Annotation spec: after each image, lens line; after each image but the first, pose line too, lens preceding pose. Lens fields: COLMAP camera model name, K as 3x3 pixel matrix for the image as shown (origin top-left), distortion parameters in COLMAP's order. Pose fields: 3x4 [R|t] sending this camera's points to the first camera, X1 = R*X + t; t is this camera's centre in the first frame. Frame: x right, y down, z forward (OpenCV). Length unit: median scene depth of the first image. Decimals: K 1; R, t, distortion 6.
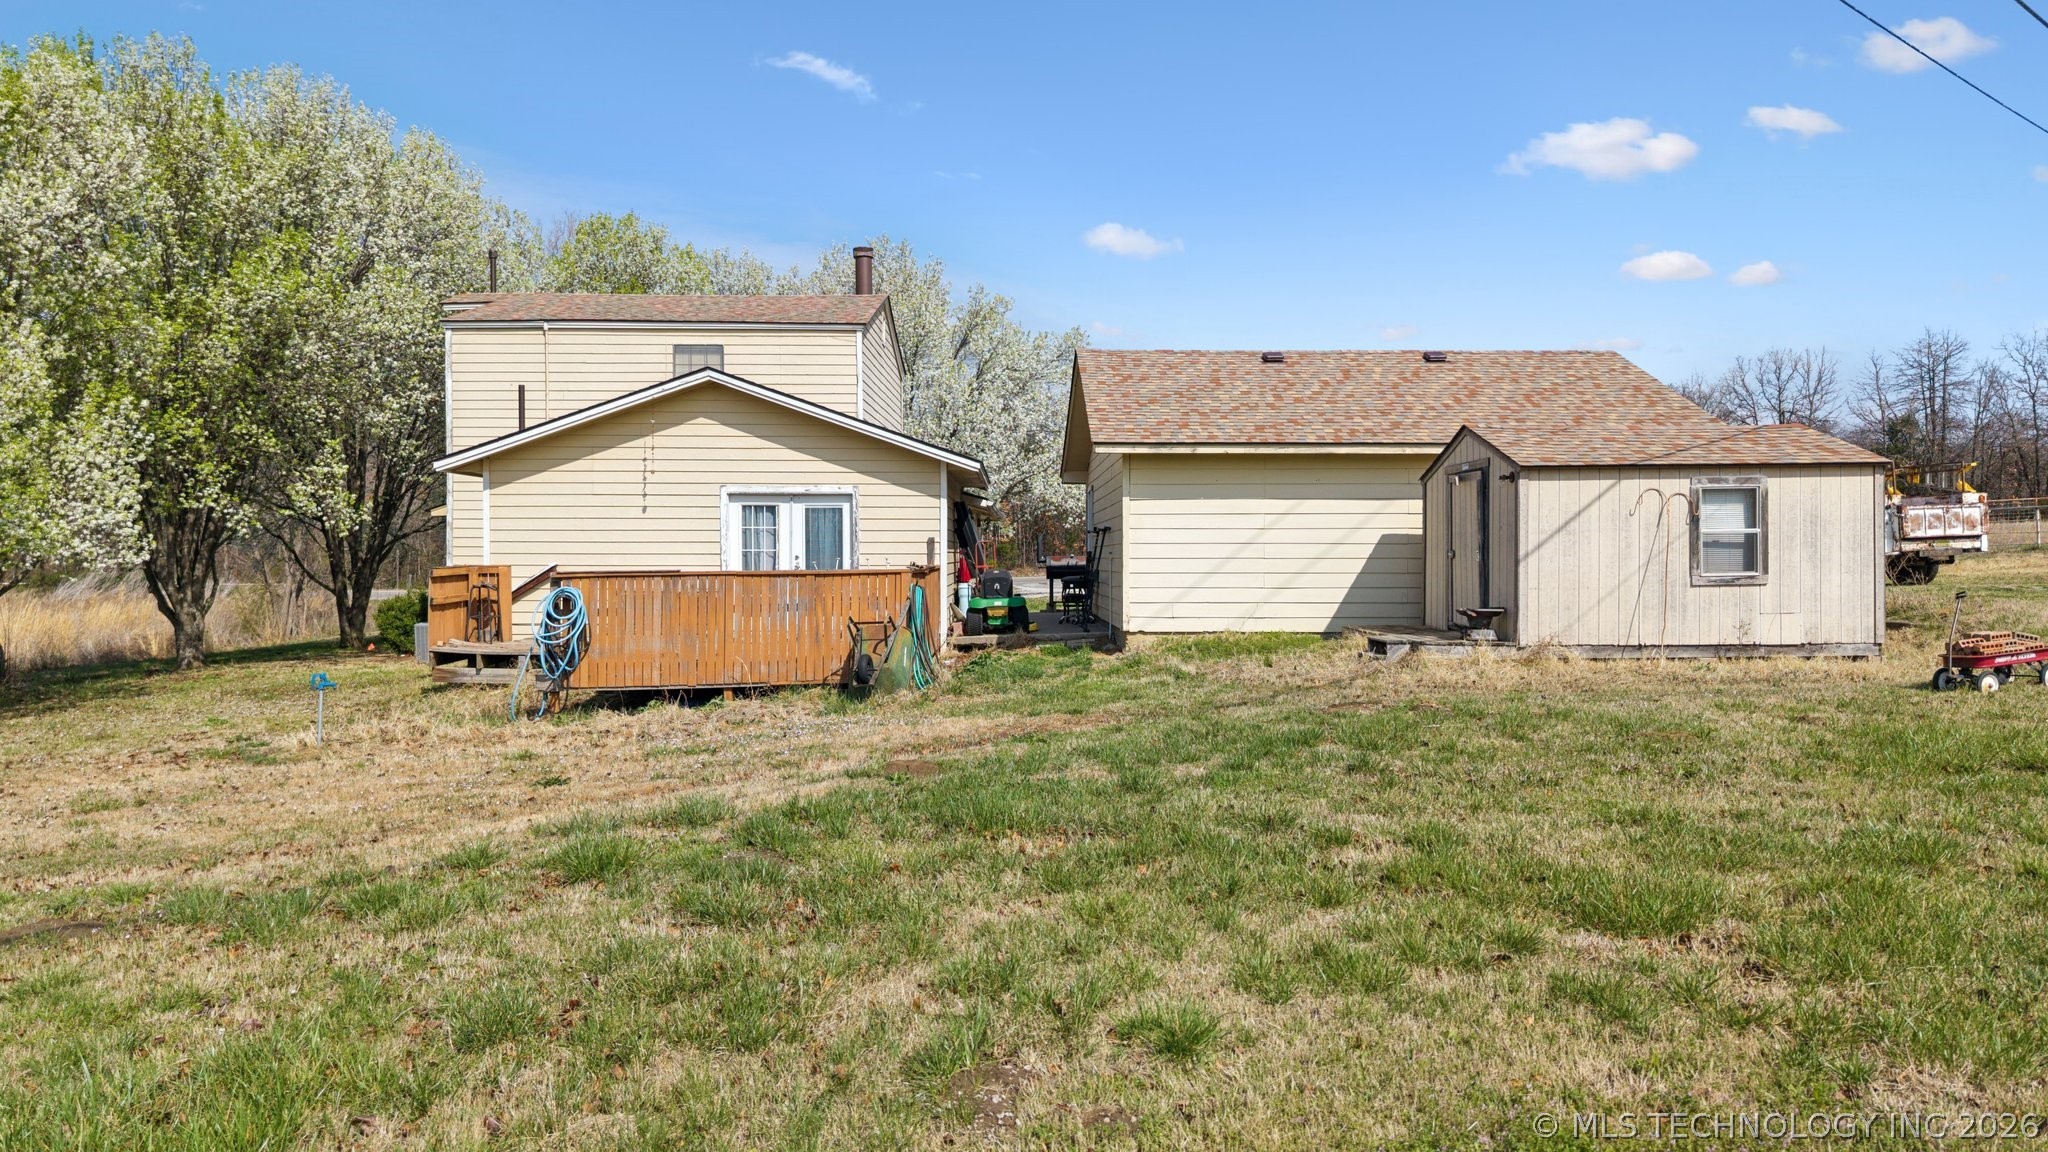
lens RADIAL K [[1367.7, 0, 1027.5], [0, 1367.7, 541.8], [0, 0, 1]] dist [0.038841, -0.042188]
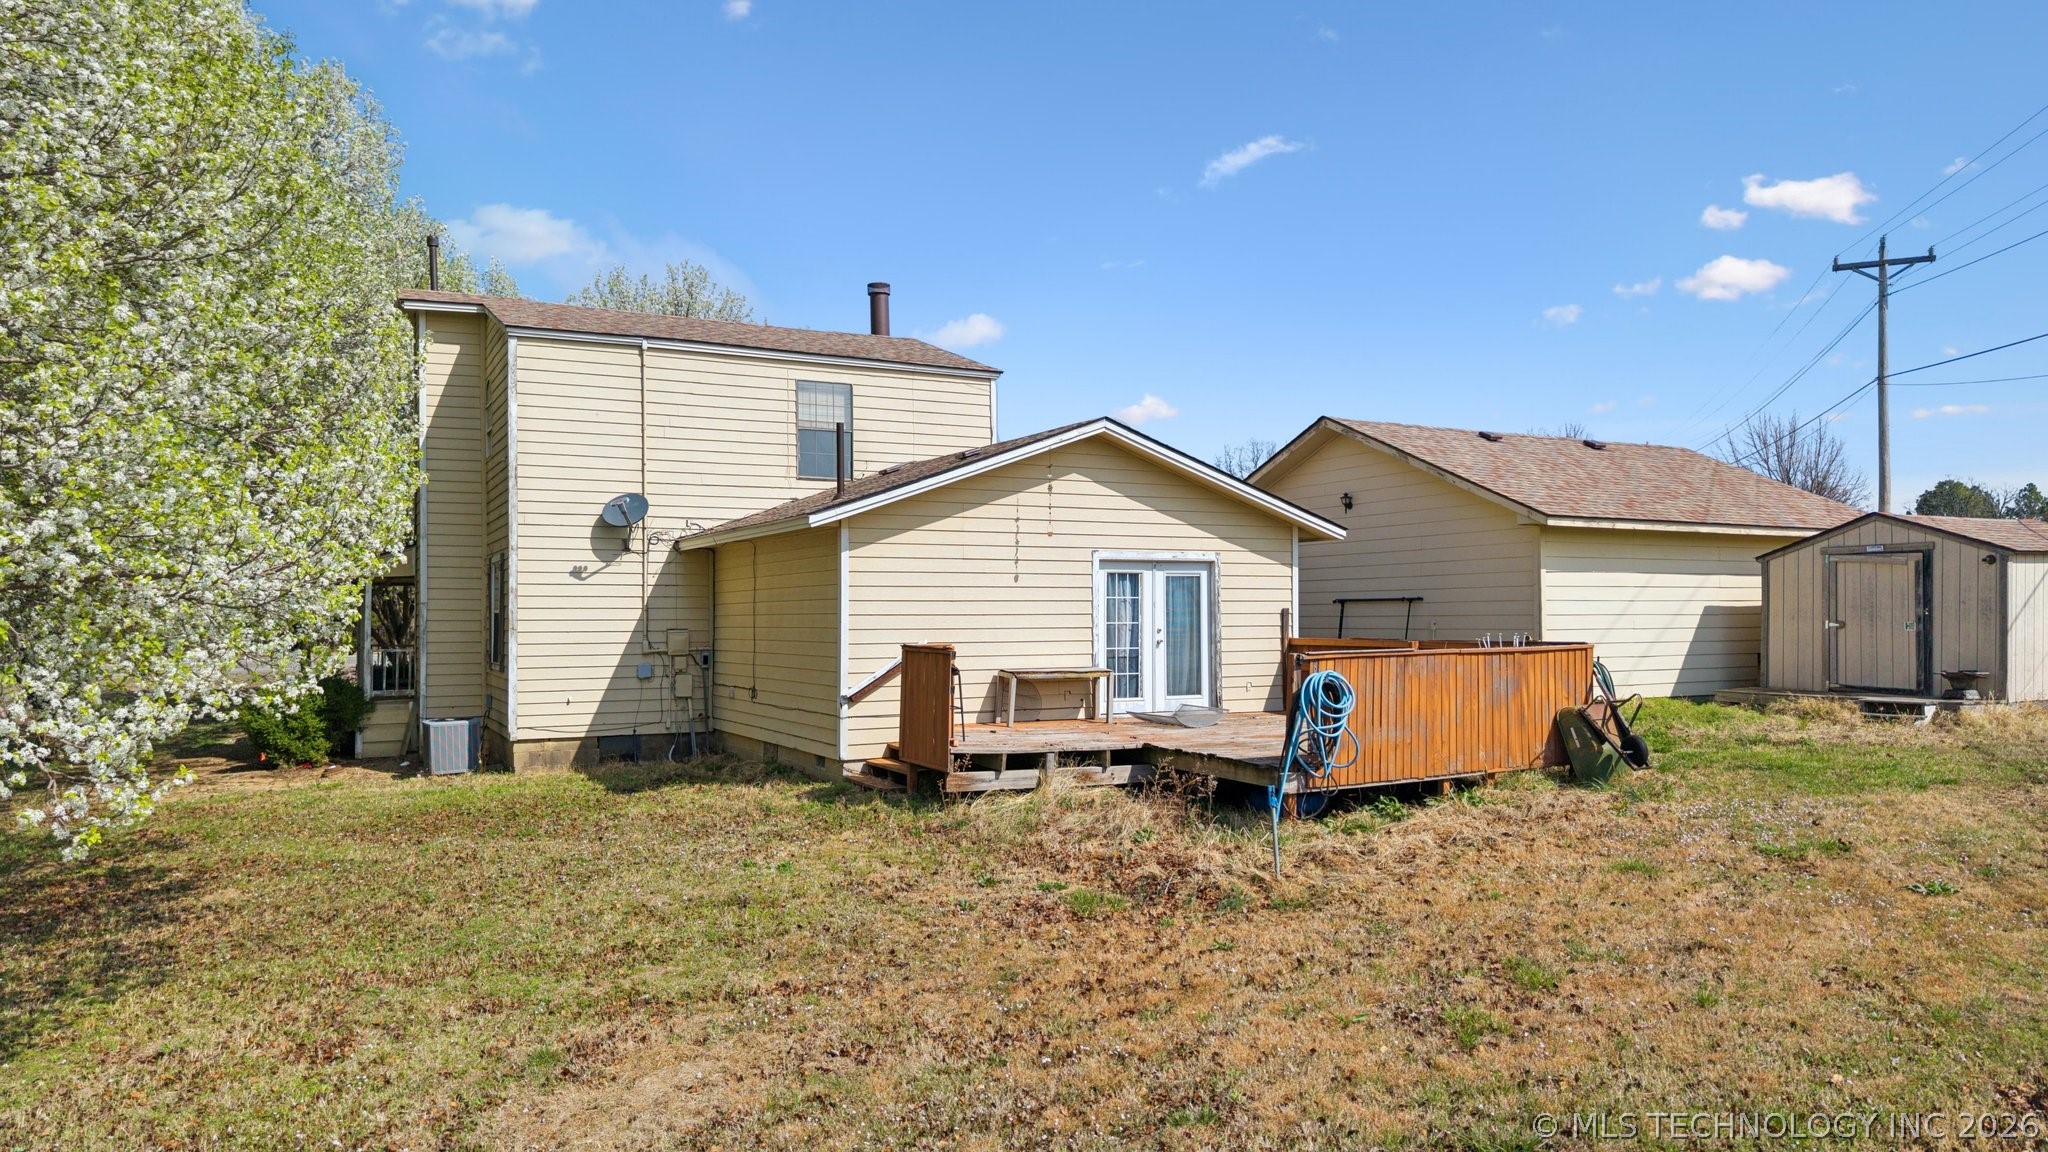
lens RADIAL K [[1375.9, 0, 1037.7], [0, 1375.9, 527.7], [0, 0, 1]] dist [0.057587, -0.077014]
pose [[0.893383, 0.022845, 0.448715, -0.656284], [0.000484, 0.998657, -0.051807, -0.009748], [-0.449296, 0.046501, 0.892172, 0.222671]]
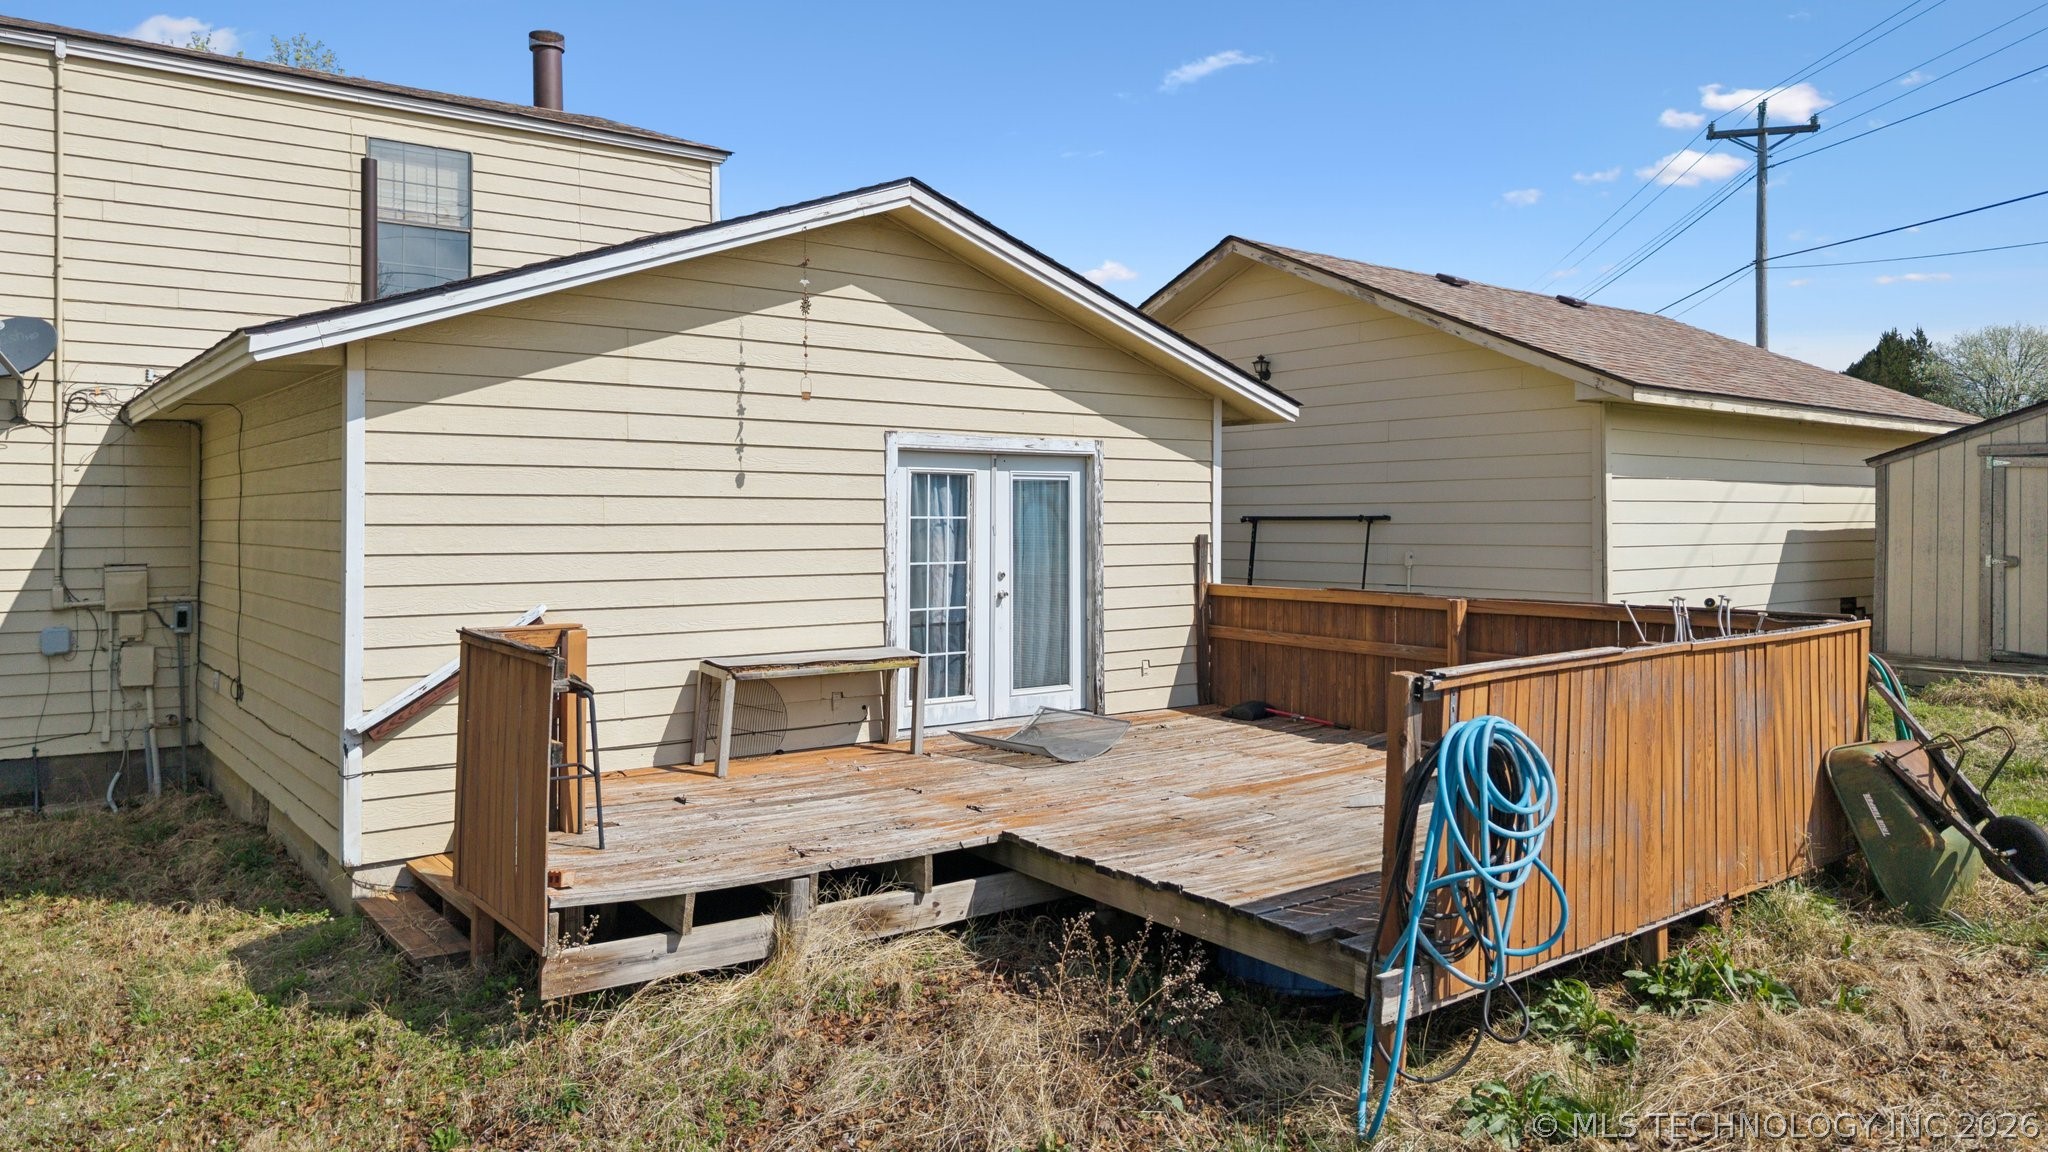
lens RADIAL K [[1375.9, 0, 1037.7], [0, 1375.9, 527.7], [0, 0, 1]] dist [0.057587, -0.077014]
pose [[0.803058, -0.005914, 0.595872, -0.469393], [-0.006905, 0.999791, 0.019229, -0.016864], [-0.595861, -0.019556, 0.802850, 0.581874]]
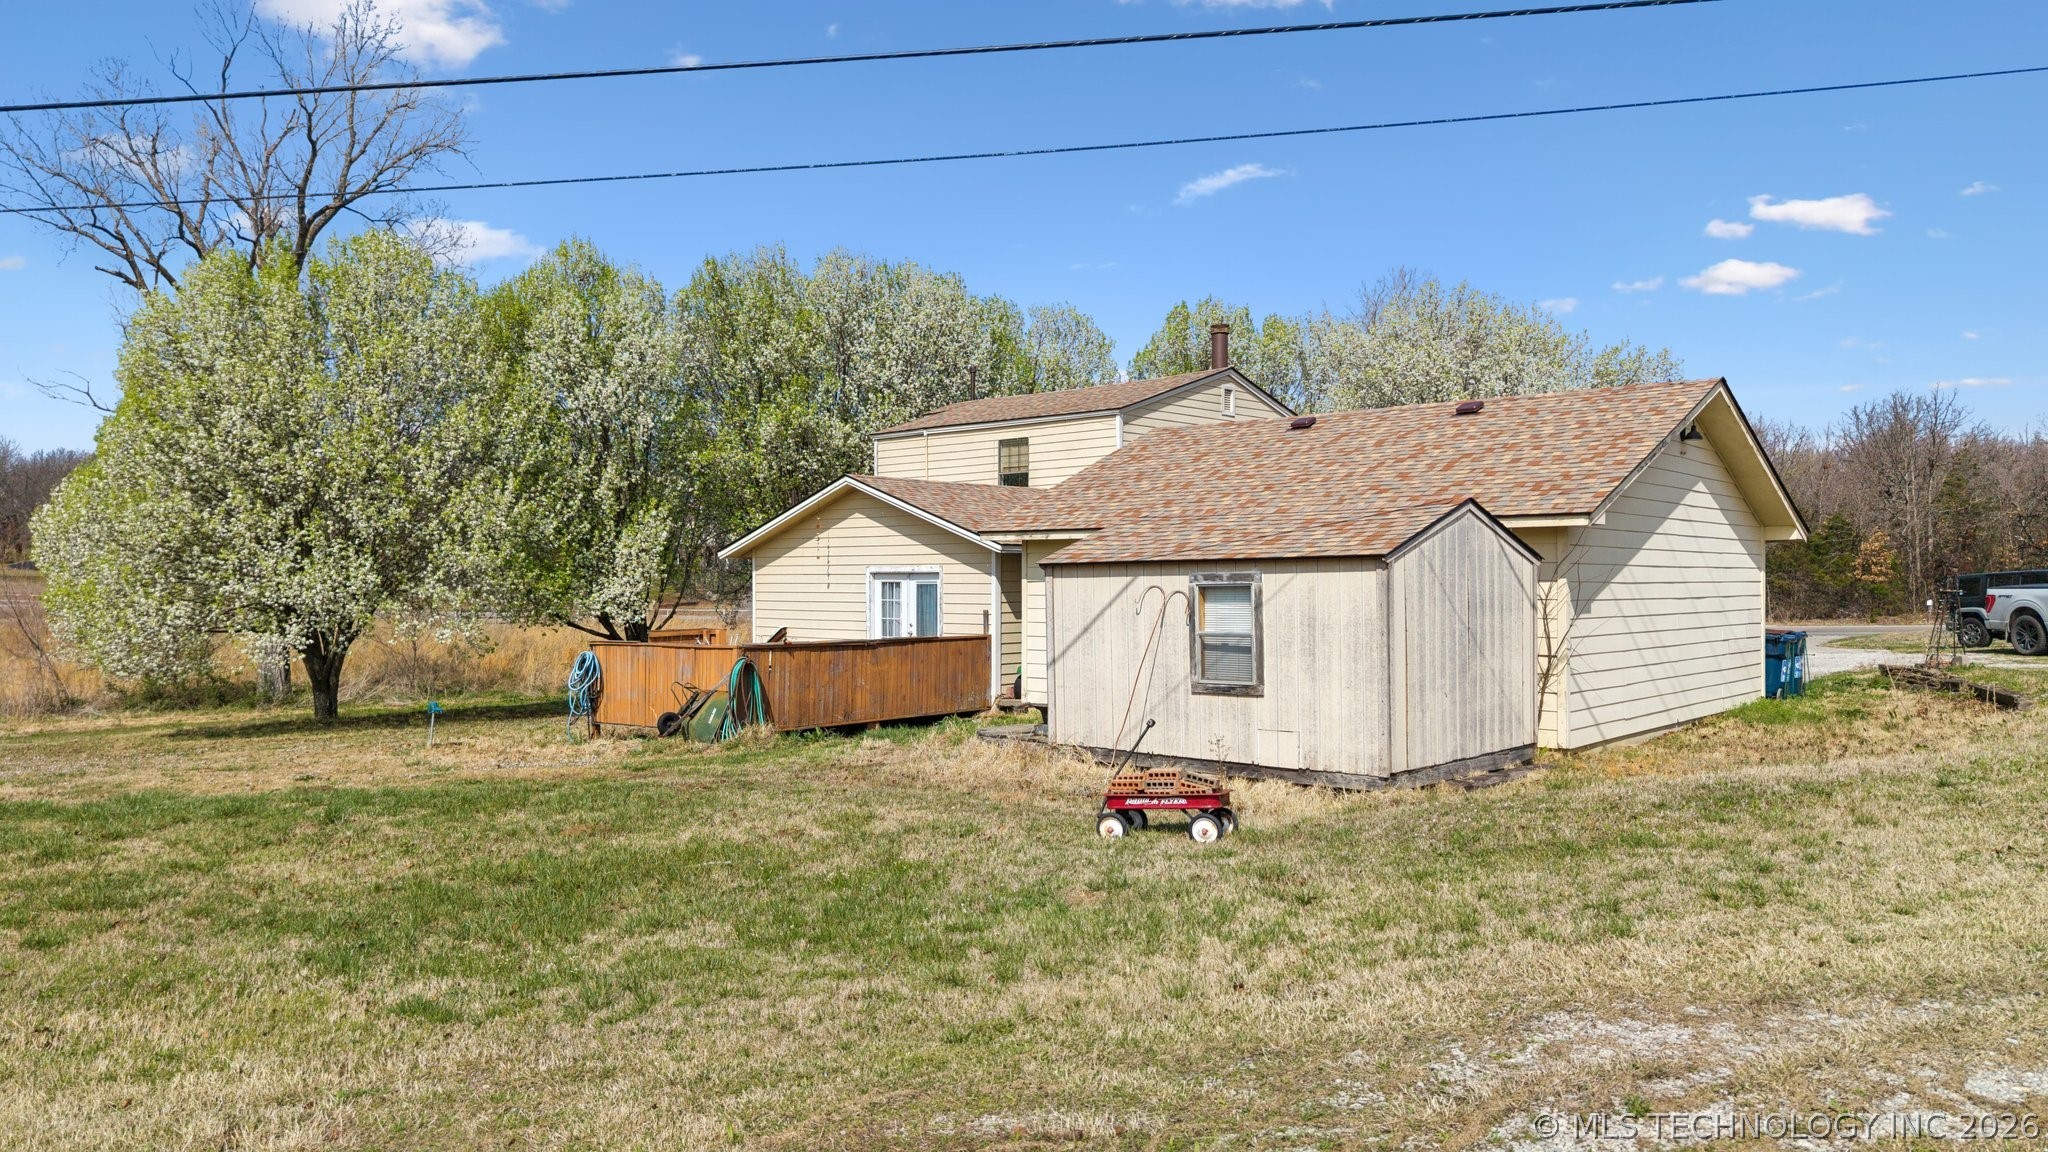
lens RADIAL K [[1375.9, 0, 1037.7], [0, 1375.9, 527.7], [0, 0, 1]] dist [0.057587, -0.077014]
pose [[0.724380, -0.026820, -0.688879, 0.758725], [0.007434, 0.999489, -0.031096, -0.036225], [0.689361, 0.017405, 0.724209, 0.196061]]
